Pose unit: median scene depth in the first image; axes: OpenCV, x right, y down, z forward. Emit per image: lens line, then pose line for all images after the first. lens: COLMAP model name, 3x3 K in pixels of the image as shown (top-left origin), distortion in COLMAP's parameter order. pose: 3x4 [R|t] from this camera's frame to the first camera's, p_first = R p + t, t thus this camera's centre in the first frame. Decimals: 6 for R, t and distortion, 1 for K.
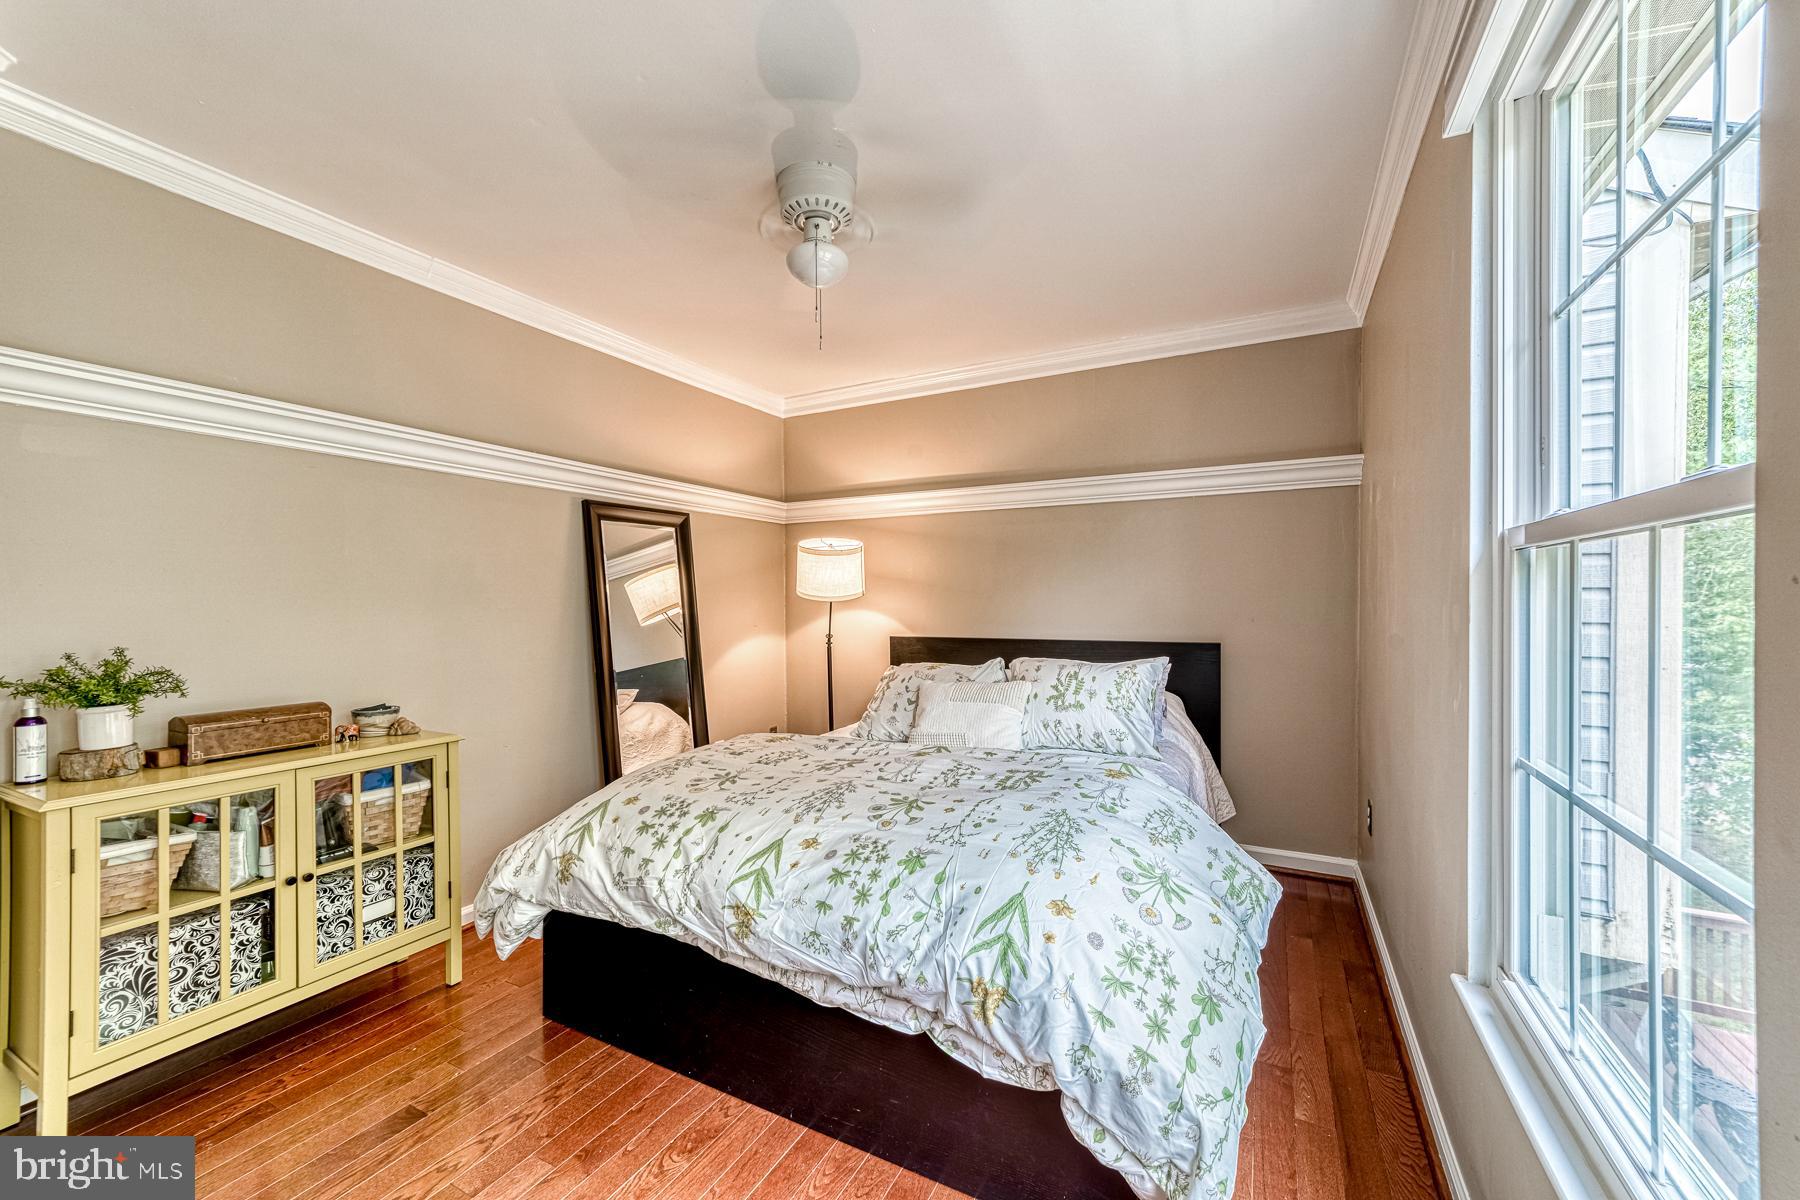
lens RADIAL K [[706.7, 0, 900.9], [0, 706.7, 603.8], [0, 0, 1]] dist [-0.008036, 0.006401]
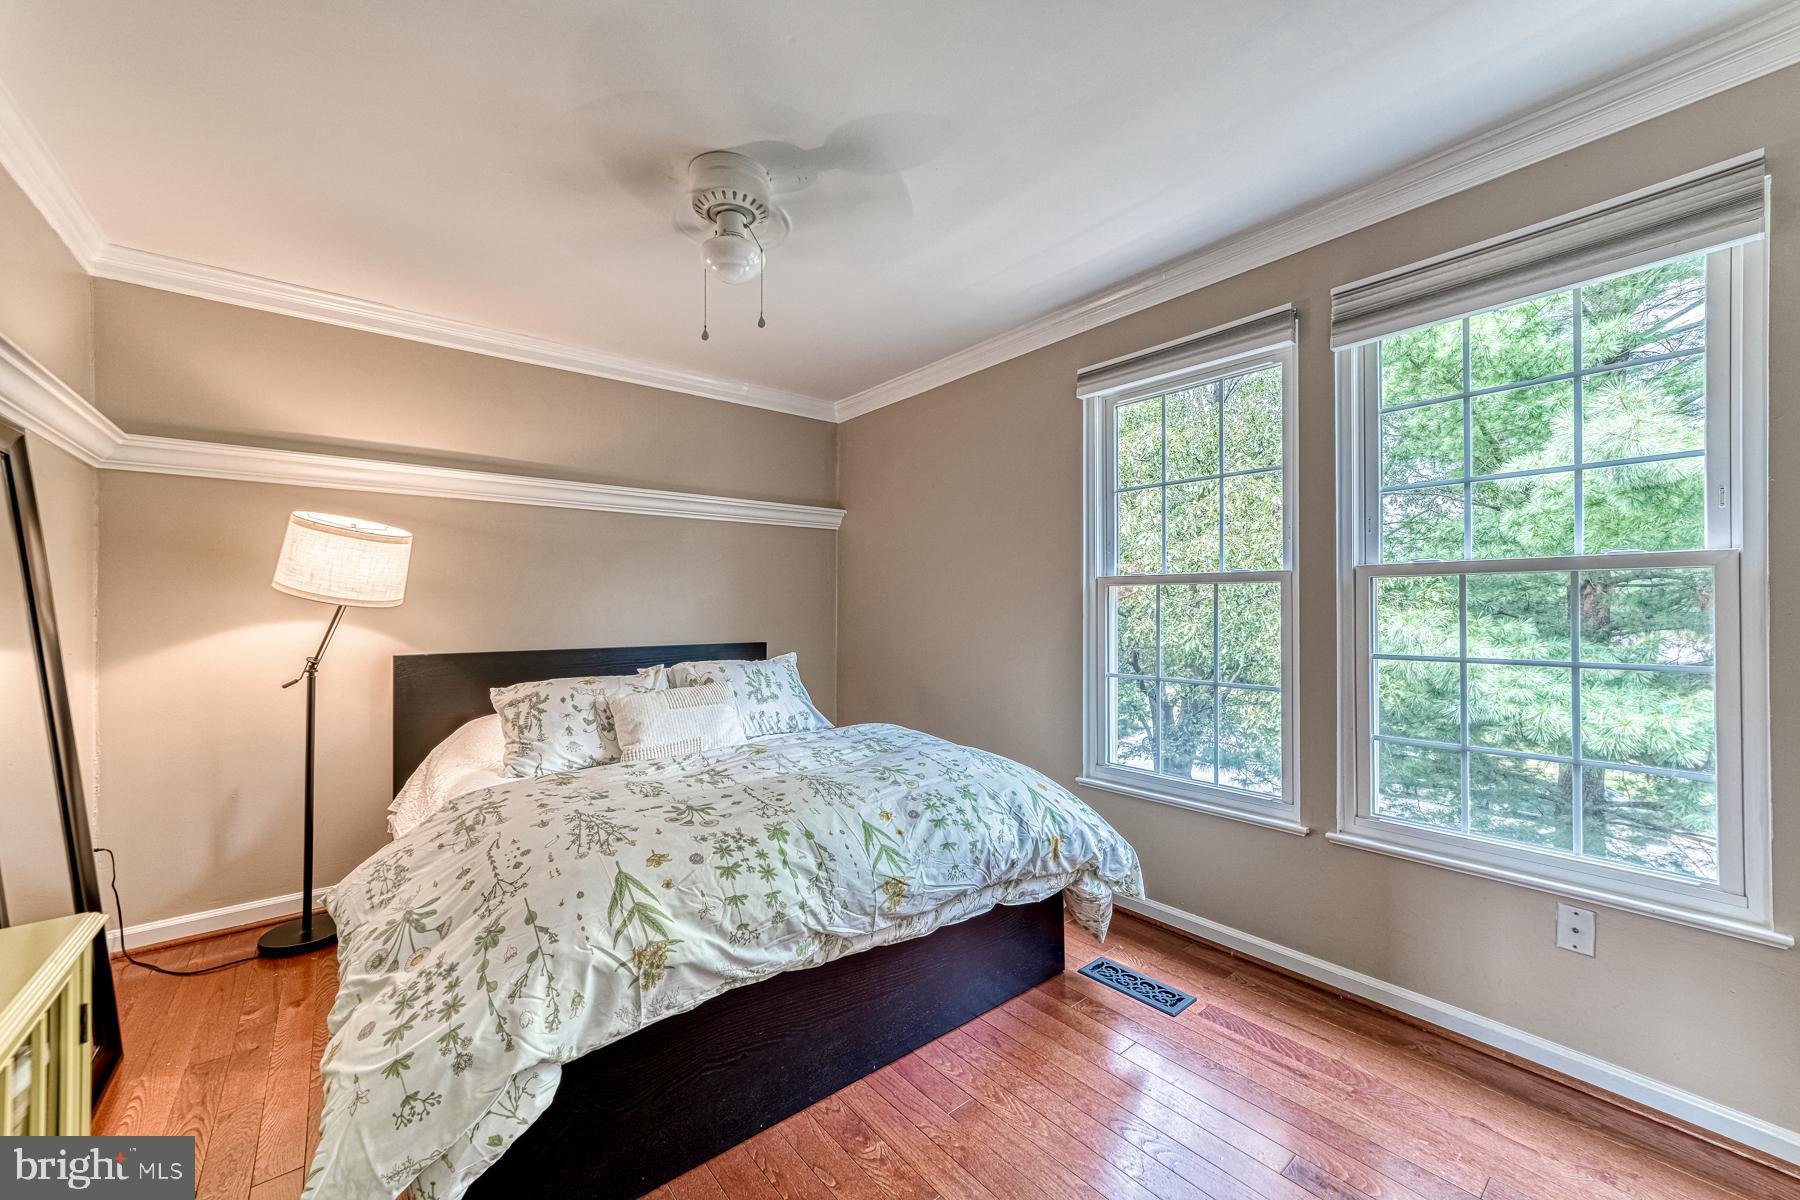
lens RADIAL K [[706.7, 0, 934.6], [0, 706.7, 603.9], [0, 0, 1]] dist [-0.008036, 0.006401]
pose [[0.361996, 0.009070, 0.932135, -1.118207], [0.005537, 0.999914, -0.011880, 0.008192], [-0.932163, 0.009462, 0.361915, 0.481534]]
